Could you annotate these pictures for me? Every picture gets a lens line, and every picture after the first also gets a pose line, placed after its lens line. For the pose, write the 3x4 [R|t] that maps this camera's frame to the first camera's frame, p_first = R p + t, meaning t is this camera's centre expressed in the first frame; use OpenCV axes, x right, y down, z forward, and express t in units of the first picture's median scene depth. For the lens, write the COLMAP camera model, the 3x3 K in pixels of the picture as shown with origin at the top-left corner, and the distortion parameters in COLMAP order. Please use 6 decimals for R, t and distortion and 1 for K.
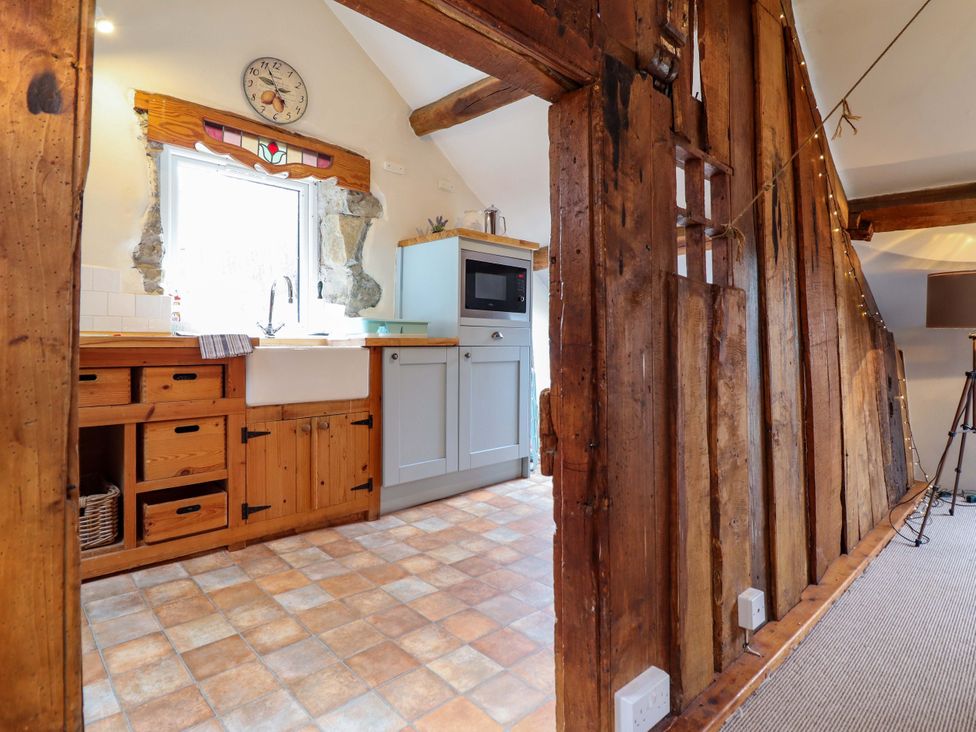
lens RADIAL K [[546.6, 0, 492.5], [0, 546.6, 349.0], [0, 0, 1]] dist [-0.002800, -0.005002]
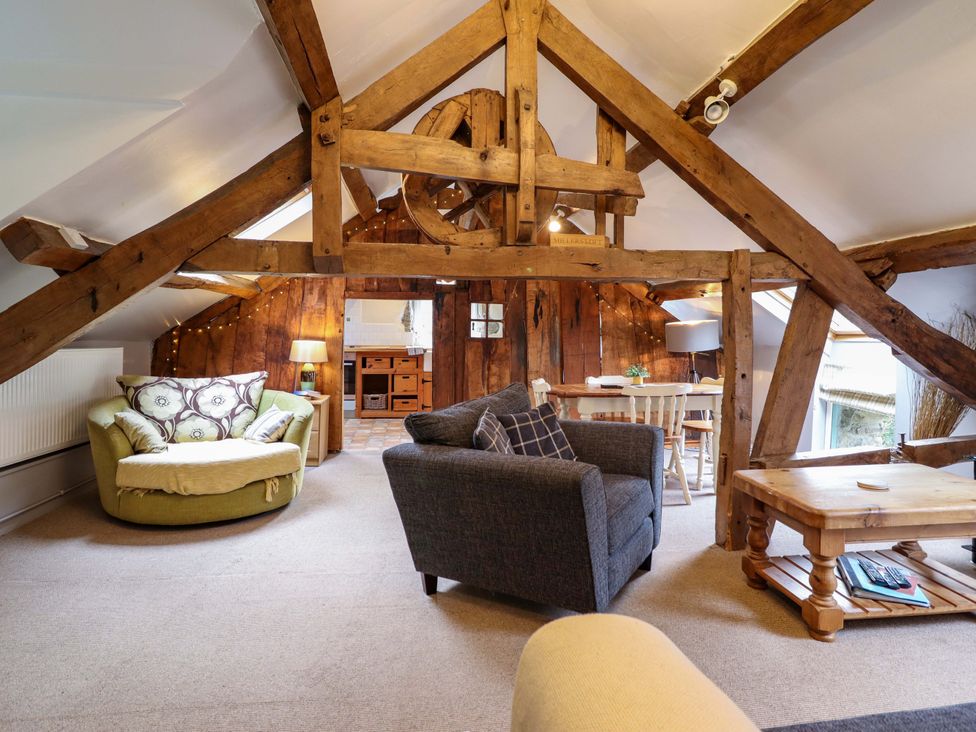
lens RADIAL K [[546.6, 0, 477.3], [0, 546.6, 347.9], [0, 0, 1]] dist [-0.002800, -0.005002]
pose [[0.803201, 0.012482, -0.595577, 1.654437], [-0.011015, 0.999921, 0.006101, -0.047527], [0.595606, 0.001660, 0.803275, -1.292740]]
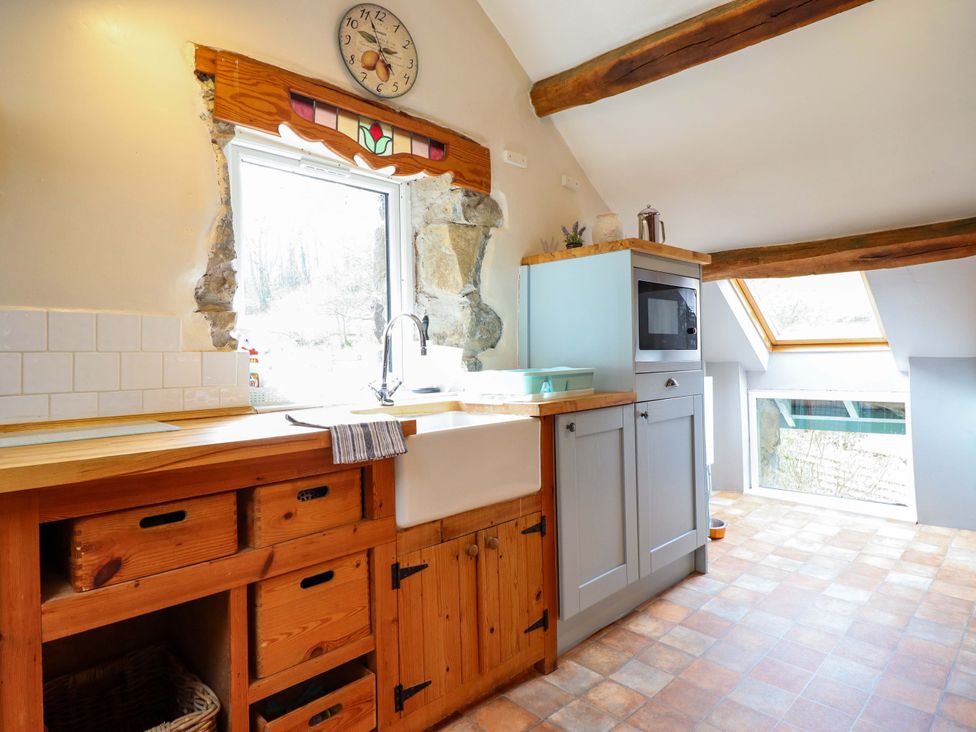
lens RADIAL K [[583.2, 0, 487.4], [0, 583.2, 350.7], [0, 0, 1]] dist [0.000790, -0.010415]
pose [[0.999525, -0.028709, 0.011175, -0.372034], [0.028959, 0.999318, -0.022899, -0.088482], [-0.010510, 0.023212, 0.999675, 0.343598]]
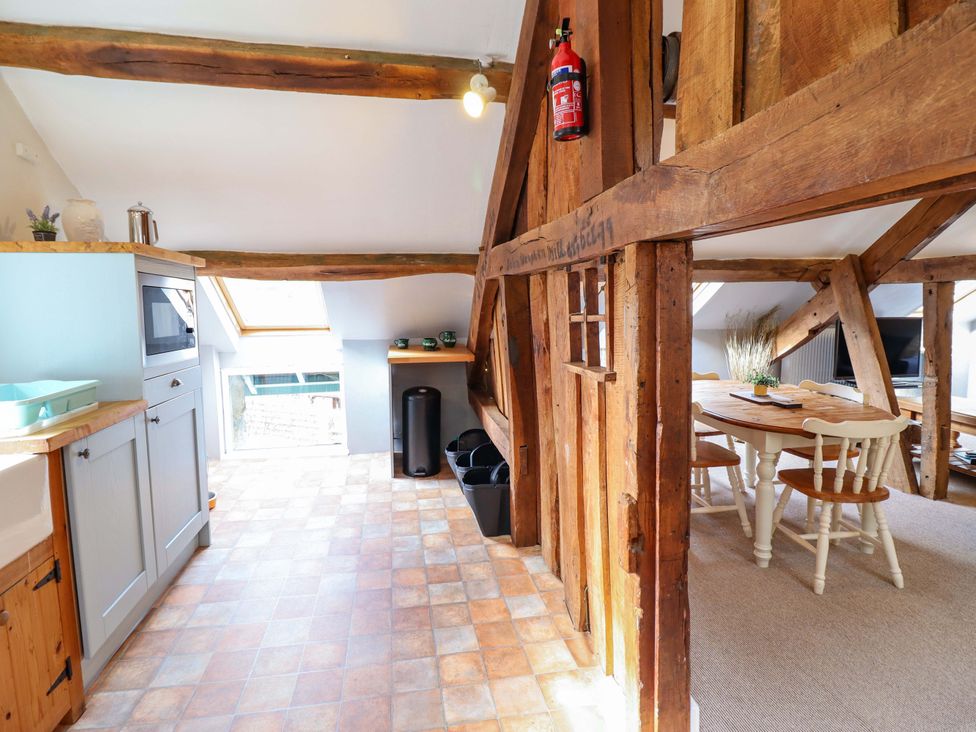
lens RADIAL K [[502.7, 0, 487.4], [0, 502.7, 349.5], [0, 0, 1]] dist [-0.001372, -0.012900]
pose [[0.550401, -0.083788, 0.830686, -0.501047], [0.026132, 0.996193, 0.083167, -0.181013], [-0.834492, -0.024067, 0.550495, 0.390722]]
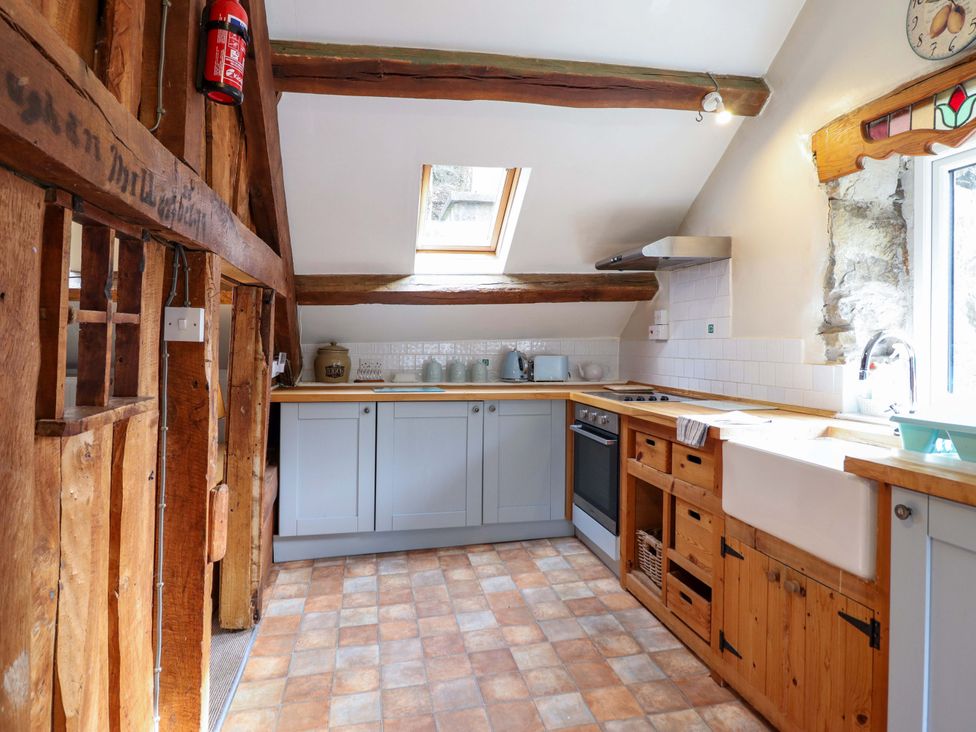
lens RADIAL K [[583.2, 0, 478.2], [0, 583.2, 348.7], [0, 0, 1]] dist [0.000790, -0.010415]
pose [[-0.553034, -0.003946, -0.833149, 0.496569], [-0.018590, 0.999798, 0.007604, -0.144014], [0.832951, 0.019694, -0.552996, 1.247537]]
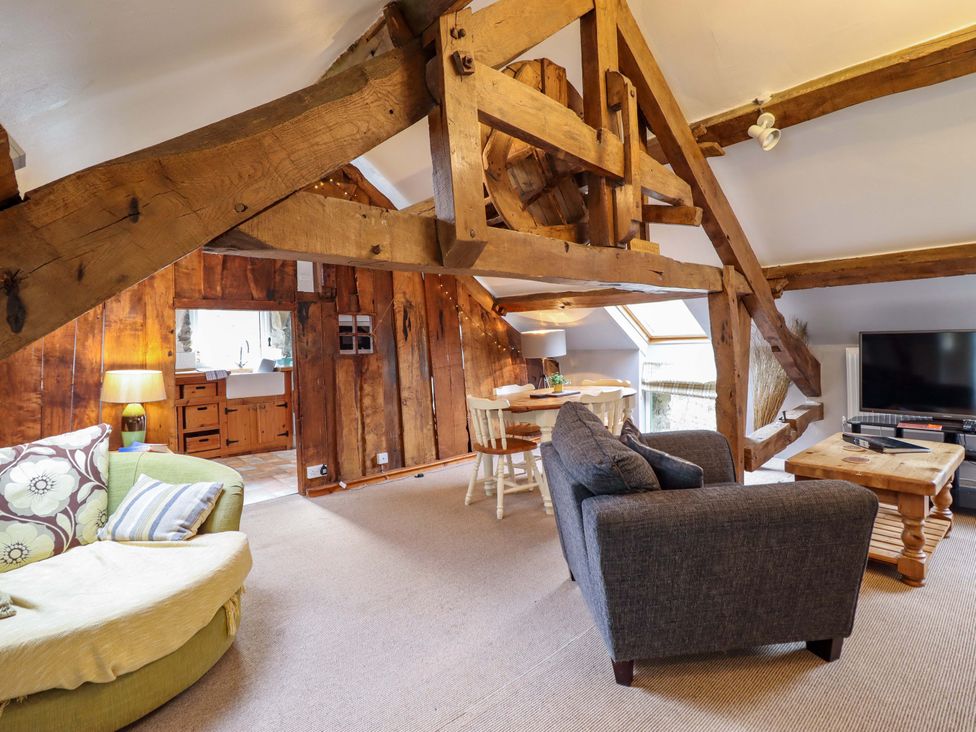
lens RADIAL K [[502.7, 0, 482.8], [0, 502.7, 348.0], [0, 0, 1]] dist [-0.001372, -0.012900]
pose [[0.998744, -0.037330, -0.033412, 0.815249], [0.037217, 0.999299, -0.004001, -0.074501], [0.033538, 0.002753, 0.999434, -1.262777]]
